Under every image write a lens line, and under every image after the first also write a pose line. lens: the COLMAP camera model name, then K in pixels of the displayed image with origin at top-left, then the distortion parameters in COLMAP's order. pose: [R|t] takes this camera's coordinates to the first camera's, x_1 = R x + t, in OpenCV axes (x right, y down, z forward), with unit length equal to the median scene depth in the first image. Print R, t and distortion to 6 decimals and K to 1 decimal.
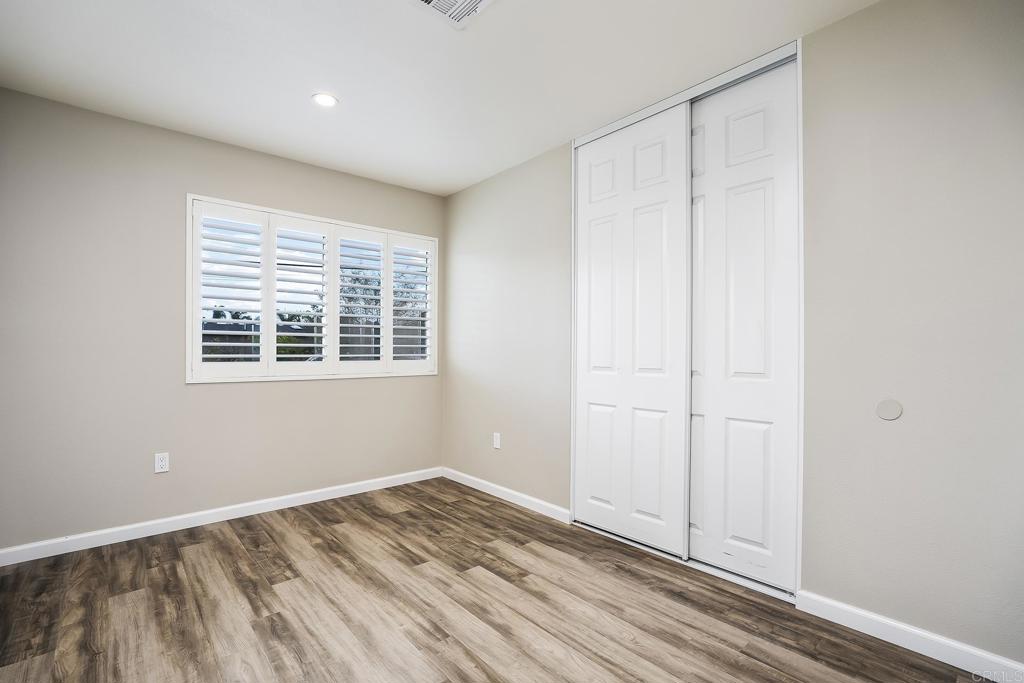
lens RADIAL K [[463.5, 0, 512.0], [0, 463.5, 341.5], [0, 0, 1]] dist [-0.048324, 0.017913]
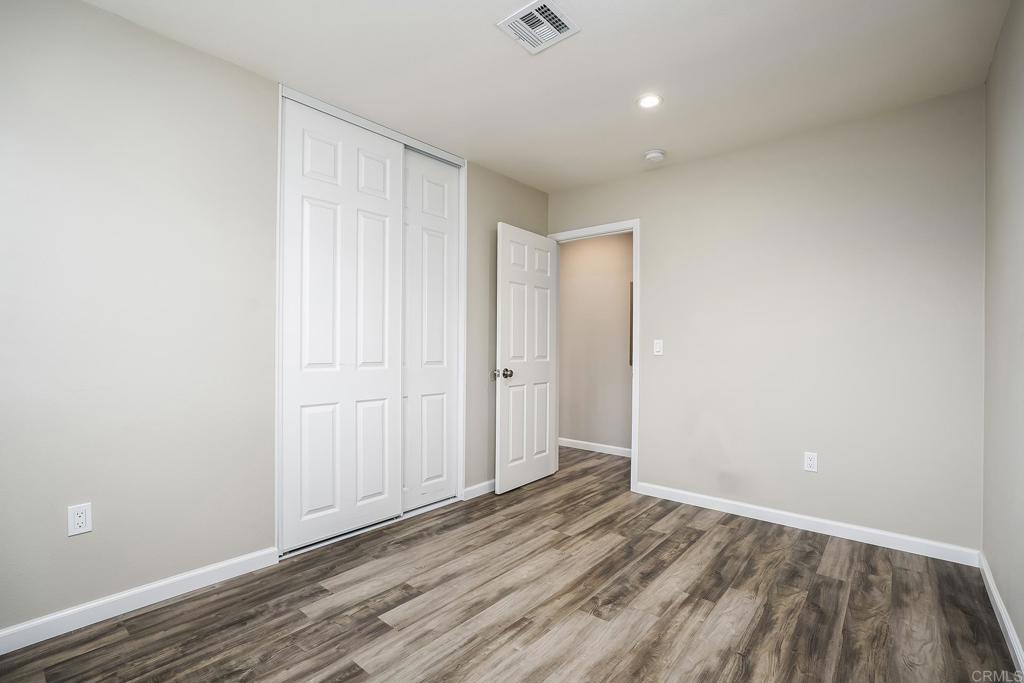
lens RADIAL K [[463.5, 0, 512.0], [0, 463.5, 341.5], [0, 0, 1]] dist [-0.048324, 0.017913]
pose [[-0.142828, 0.004409, 0.989738, -0.898708], [-0.026999, 0.999601, -0.008349, 0.012386], [-0.989379, -0.027914, -0.142652, 0.906853]]
